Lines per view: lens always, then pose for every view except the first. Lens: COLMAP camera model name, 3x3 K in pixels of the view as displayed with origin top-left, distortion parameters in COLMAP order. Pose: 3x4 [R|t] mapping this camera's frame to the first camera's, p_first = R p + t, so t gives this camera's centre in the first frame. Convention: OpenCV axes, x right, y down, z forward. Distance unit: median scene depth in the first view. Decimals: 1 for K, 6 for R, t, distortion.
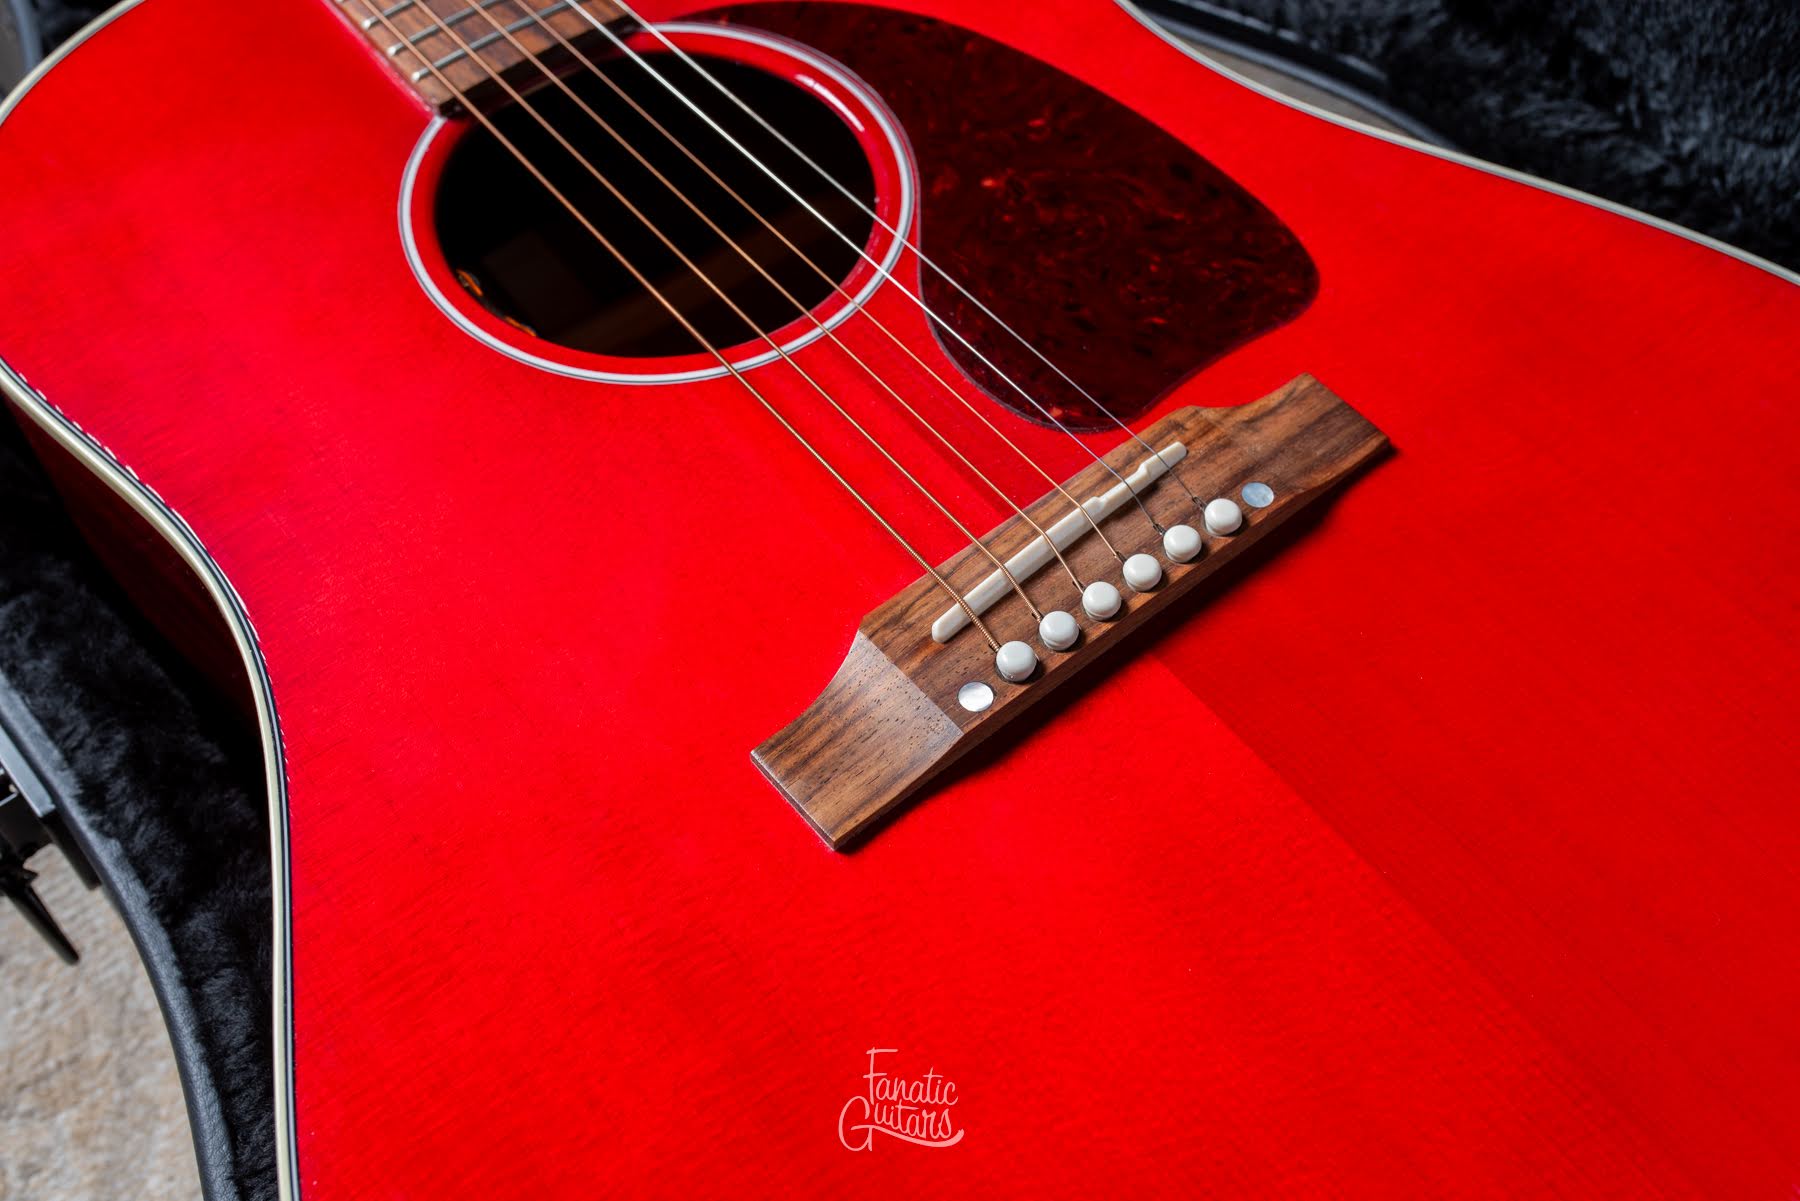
lens RADIAL K [[1830.0, 0, 891.1], [0, 1830.0, 583.0], [0, 0, 1]] dist [-0.041725, 0.000000]
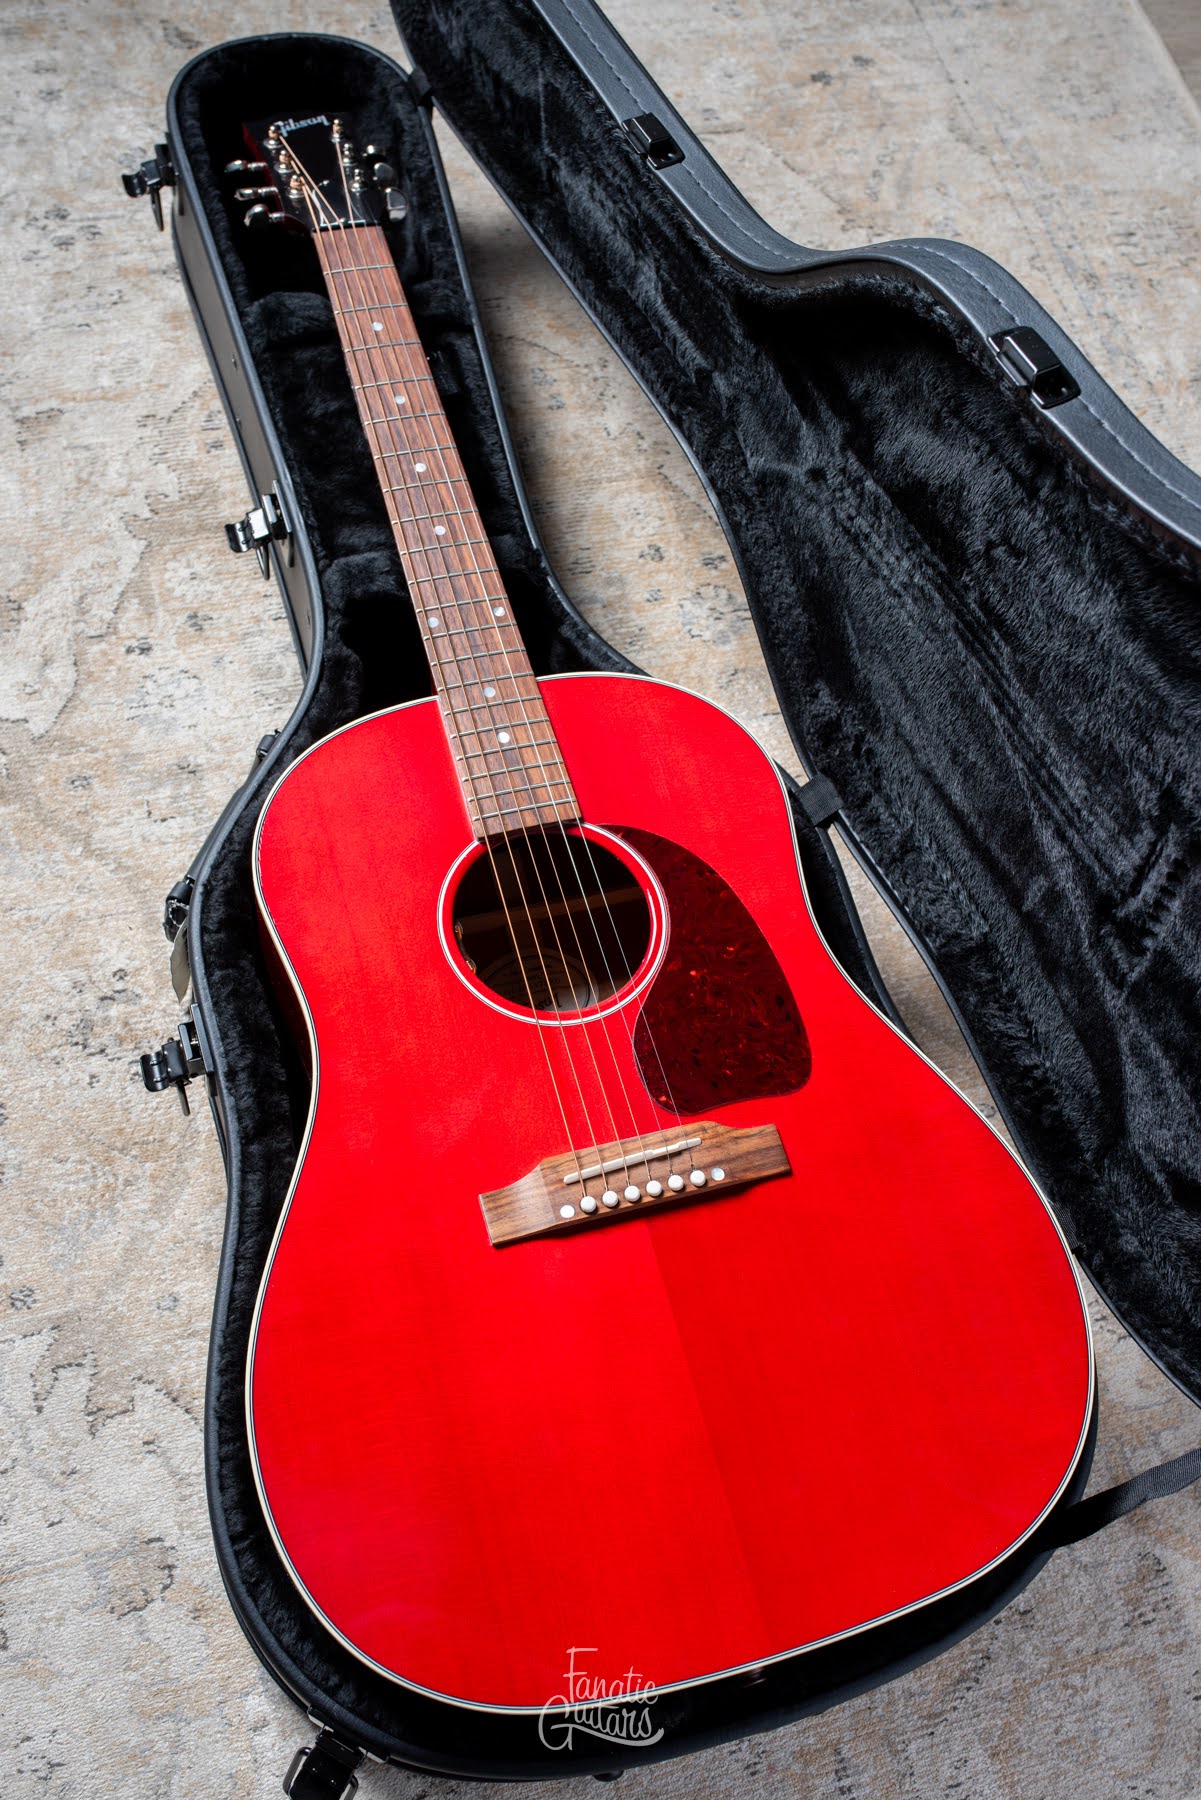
lens RADIAL K [[1830.0, 0, 590.3], [0, 1830.0, 873.3], [0, 0, 1]] dist [-0.041725, 0.000000]
pose [[0.913322, 0.391181, -0.113226, 0.147899], [-0.378312, 0.917912, 0.119658, -0.565766], [0.150739, -0.066452, 0.986338, -1.213290]]
